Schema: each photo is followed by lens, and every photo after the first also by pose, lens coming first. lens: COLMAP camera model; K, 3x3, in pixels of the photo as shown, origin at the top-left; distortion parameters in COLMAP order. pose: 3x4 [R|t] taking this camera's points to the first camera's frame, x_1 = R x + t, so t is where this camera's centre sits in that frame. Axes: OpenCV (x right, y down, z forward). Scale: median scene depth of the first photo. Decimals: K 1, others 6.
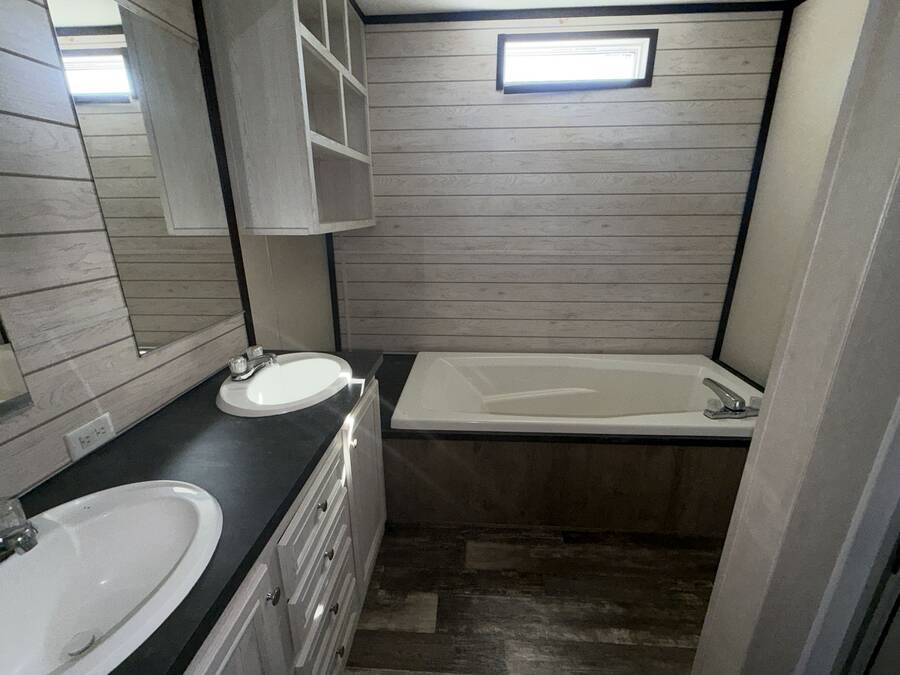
lens RADIAL K [[412.7, 0, 448.4], [0, 412.7, 333.4], [0, 0, 1]] dist [0.027868, -0.000045]
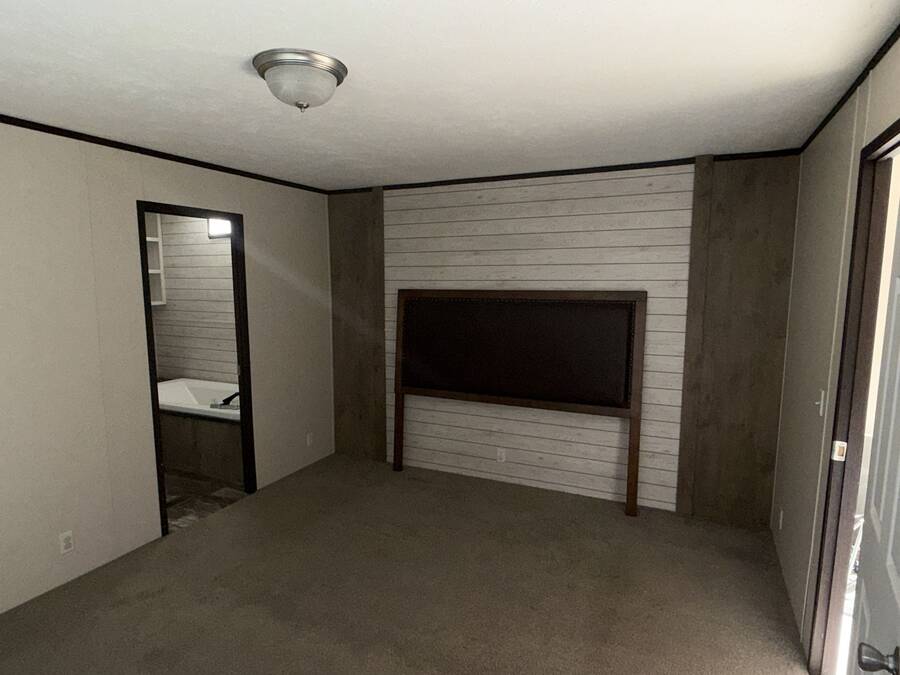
lens RADIAL K [[519.8, 0, 450.0], [0, 519.8, 337.5], [0, 0, 1]] dist [0.000057, -0.000259]
pose [[0.928189, 0.049231, -0.368837, 1.865486], [-0.117210, 0.979433, -0.164233, 0.112246], [0.353166, 0.195670, 0.914870, -0.628637]]
